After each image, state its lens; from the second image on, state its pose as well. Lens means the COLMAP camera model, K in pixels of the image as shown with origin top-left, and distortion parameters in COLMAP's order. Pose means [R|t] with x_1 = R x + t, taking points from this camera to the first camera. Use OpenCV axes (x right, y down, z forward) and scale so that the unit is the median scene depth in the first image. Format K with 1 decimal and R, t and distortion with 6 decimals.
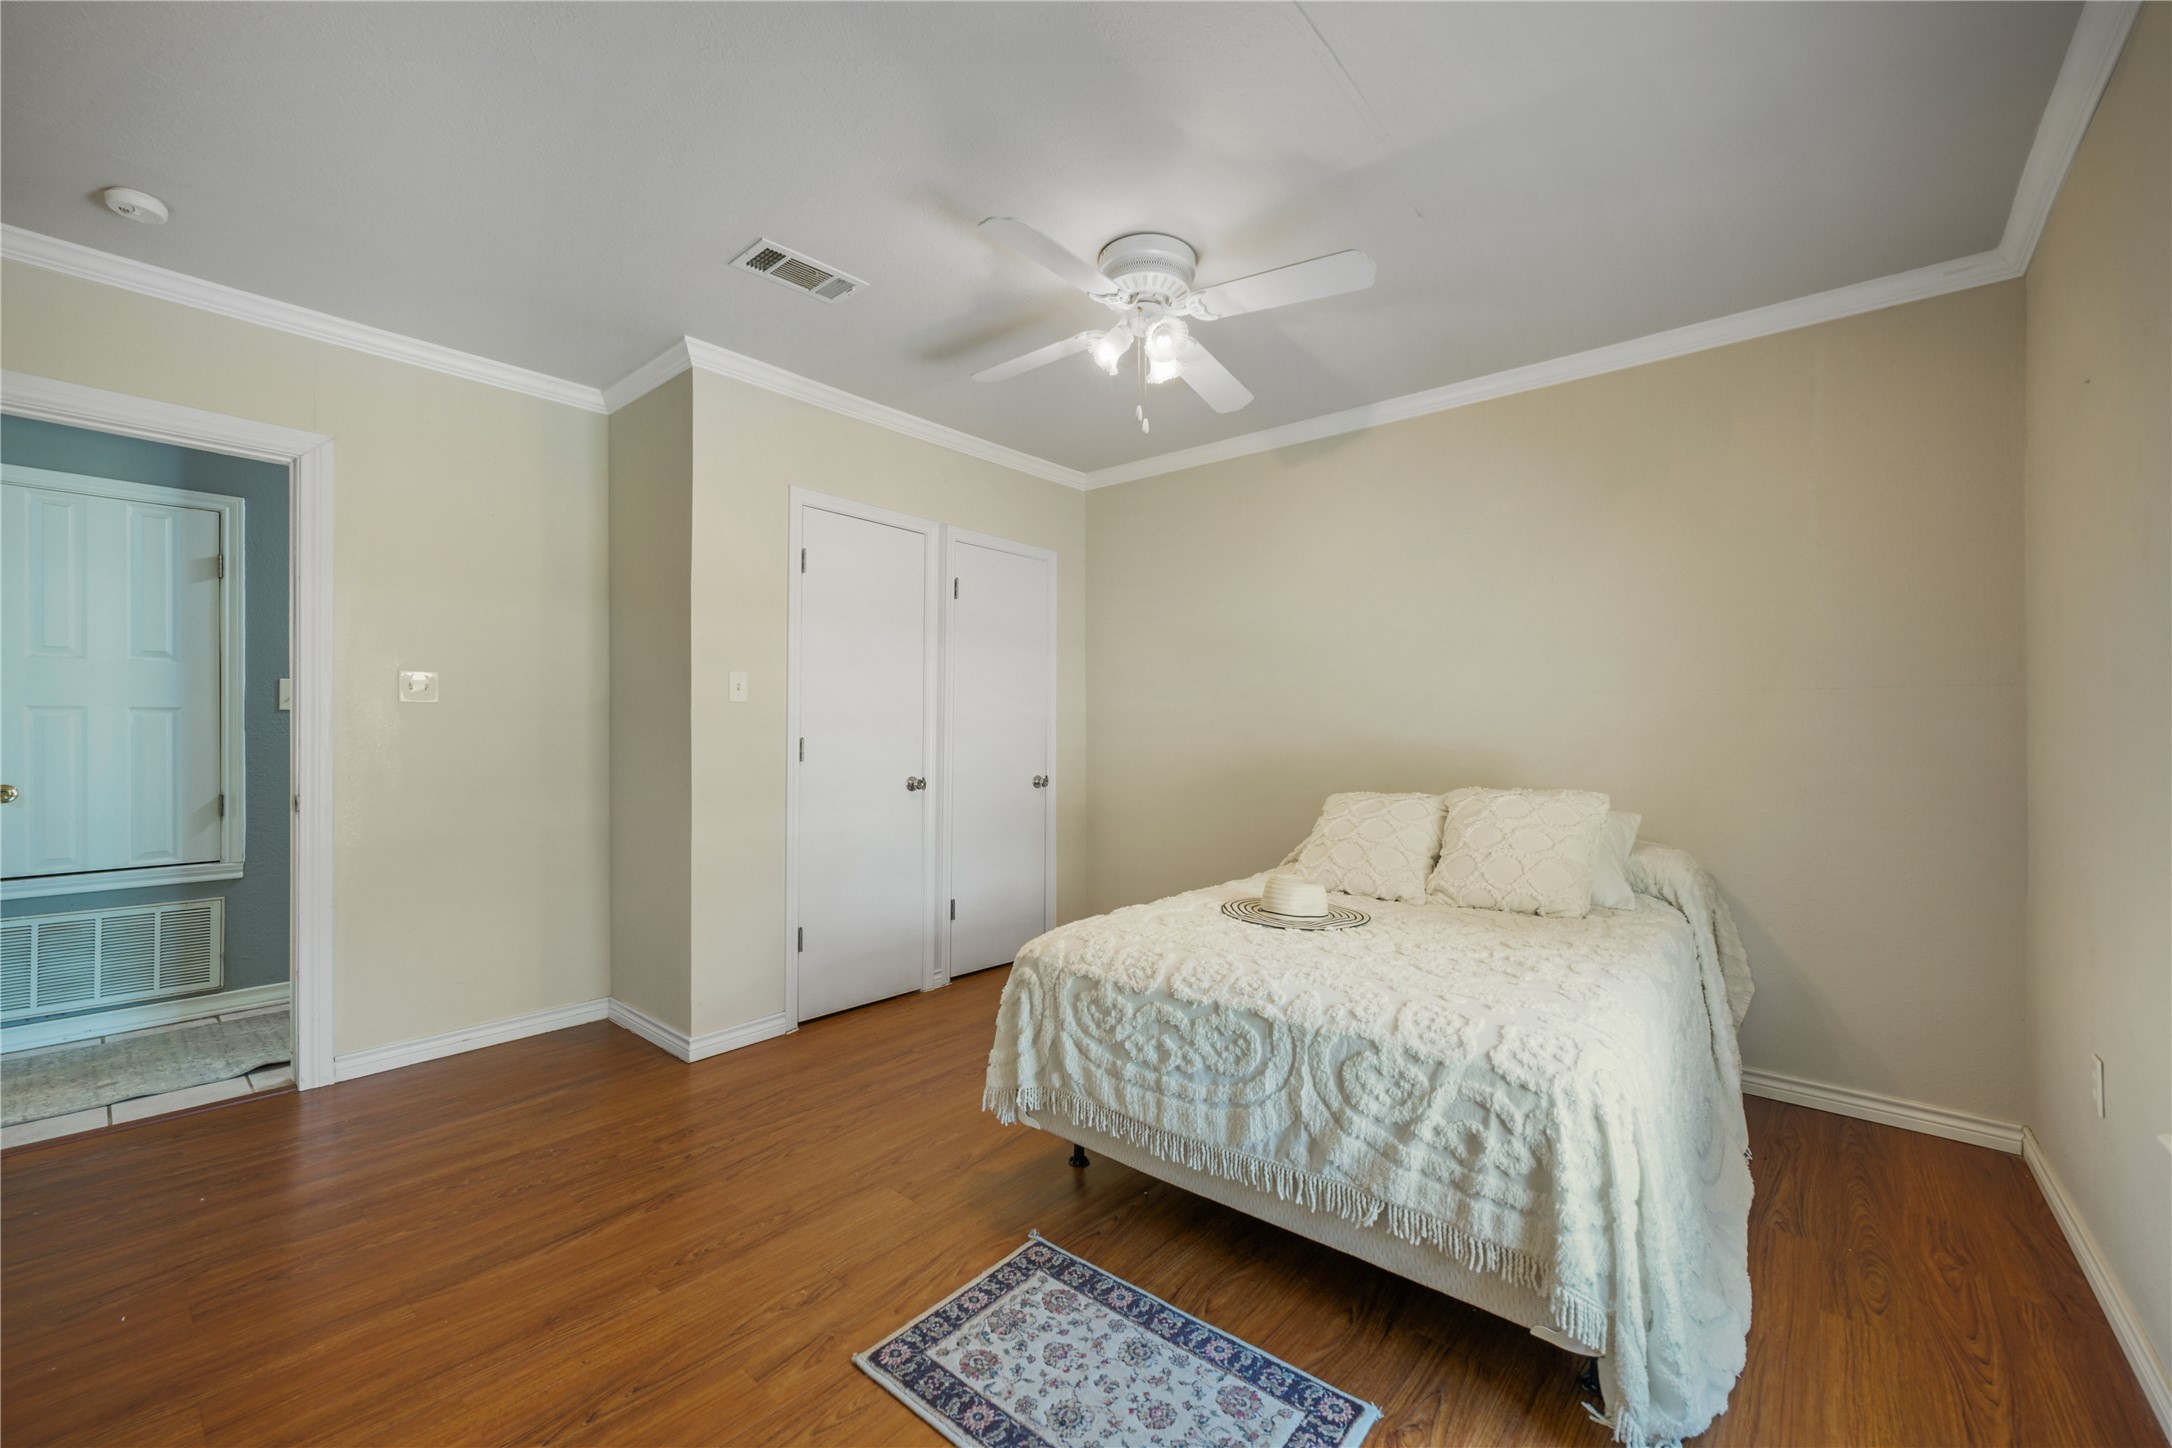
lens RADIAL K [[867.8, 0, 1086.0], [0, 867.8, 724.0], [0, 0, 1]] dist [0.001013, 0.000105]
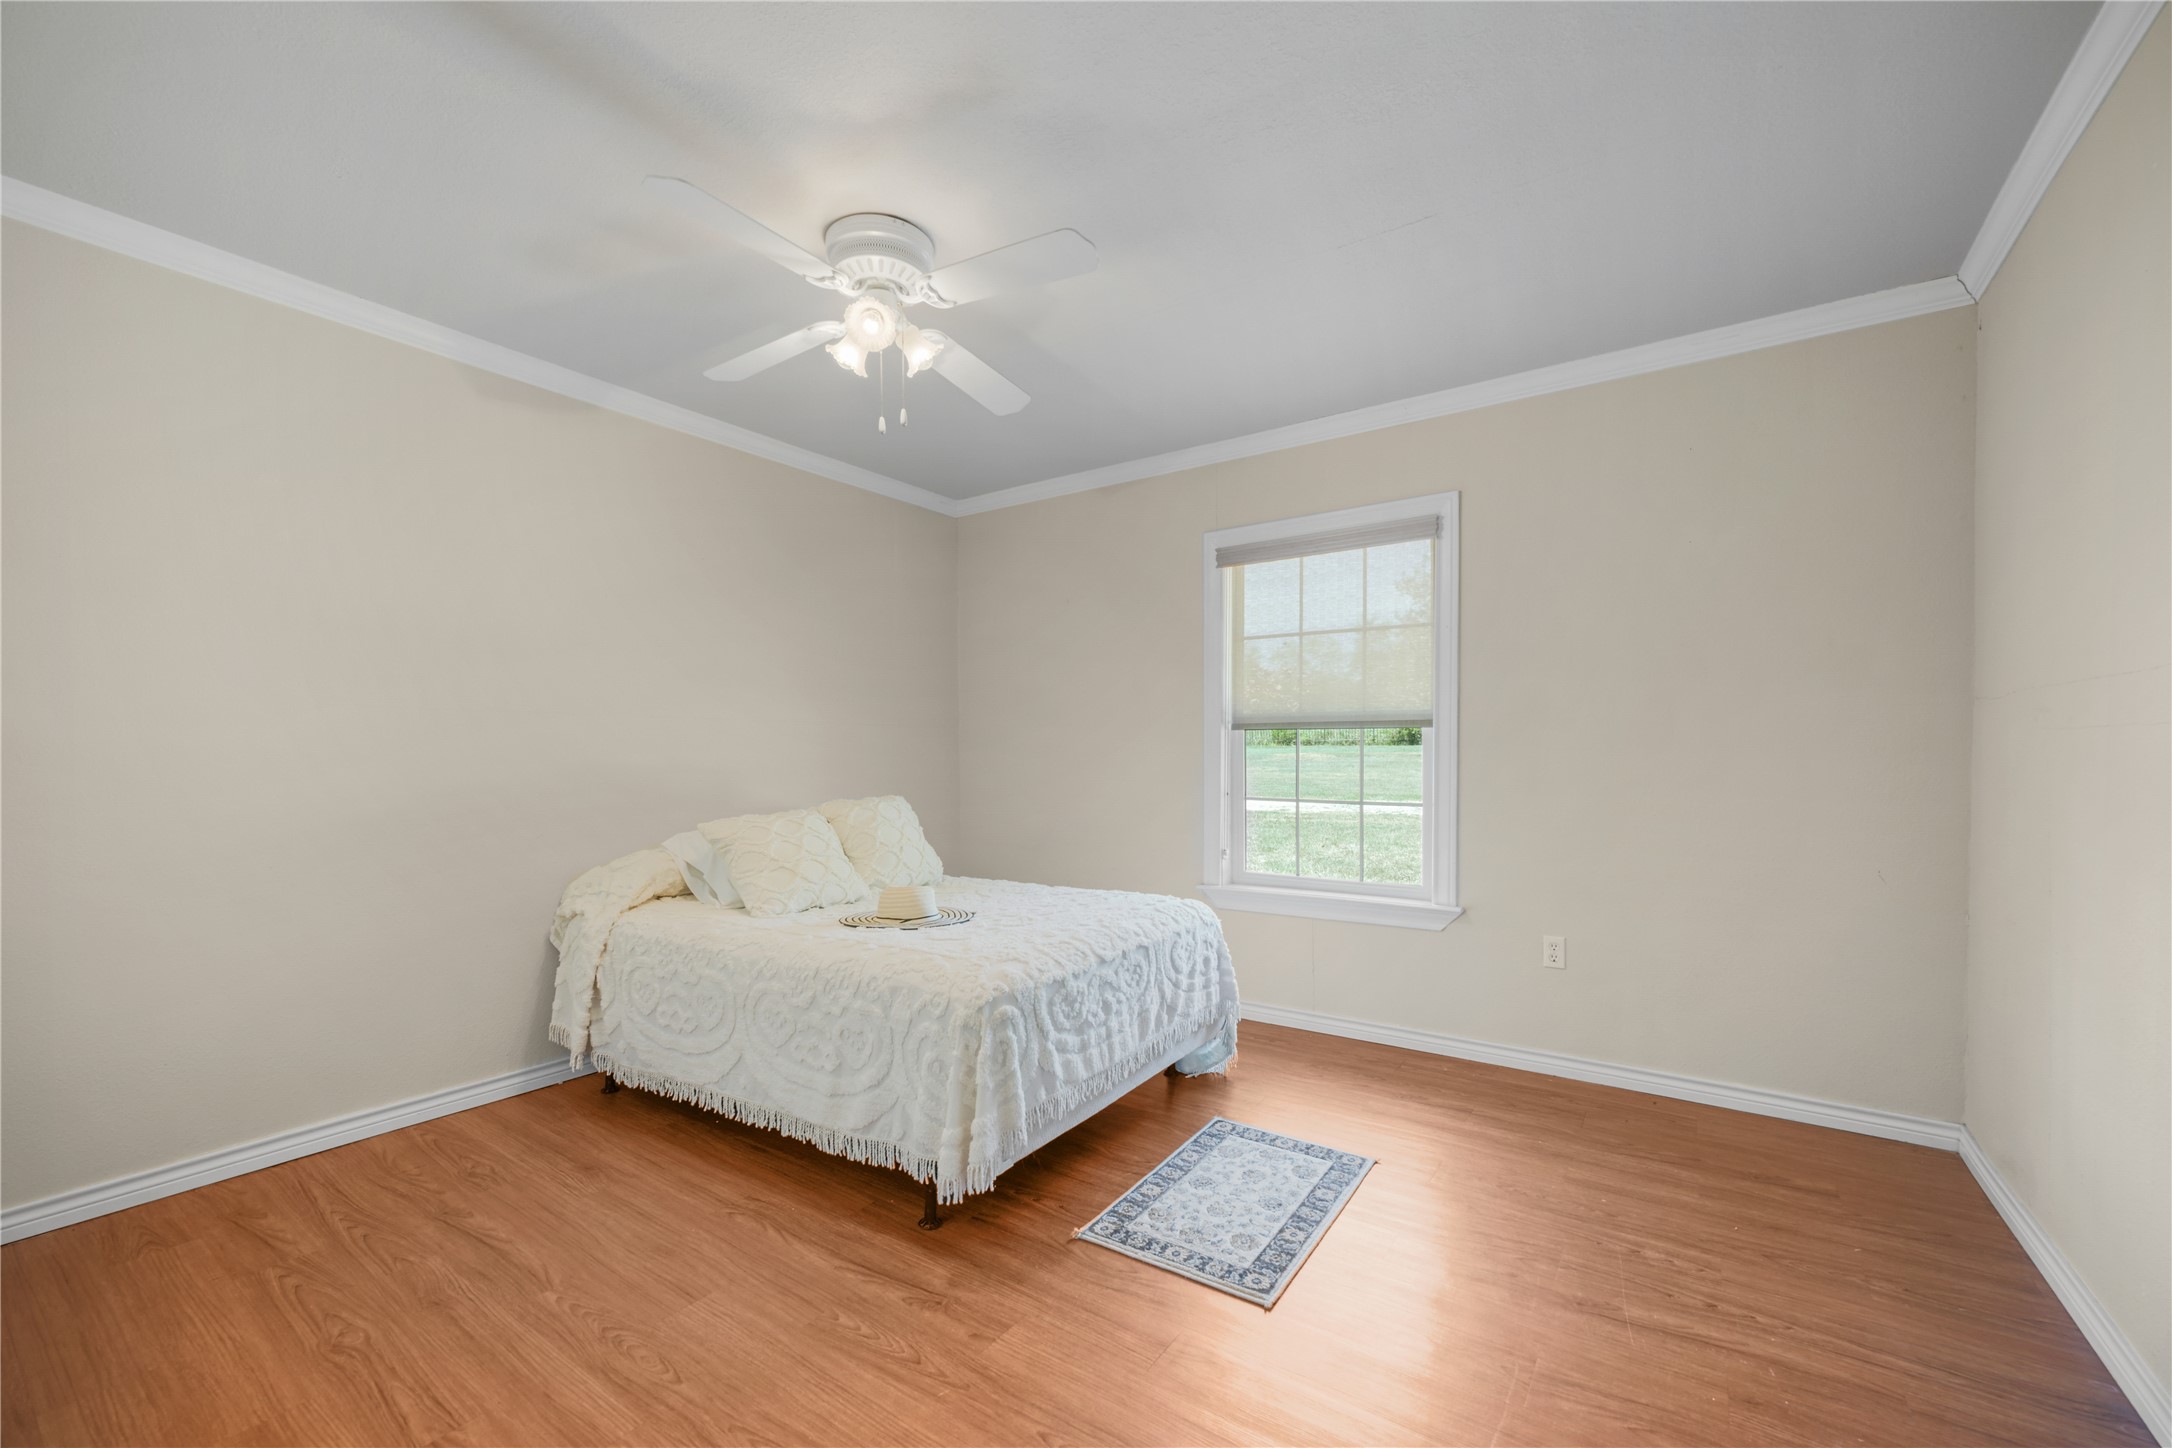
lens RADIAL K [[873.0, 0, 1090.8], [0, 873.0, 741.3], [0, 0, 1]] dist [-0.000063, 0.000093]
pose [[-0.103876, 0.009596, 0.994544, -1.185041], [0.004855, 0.999946, -0.009141, -0.002050], [-0.994578, 0.003879, -0.103918, 1.147835]]
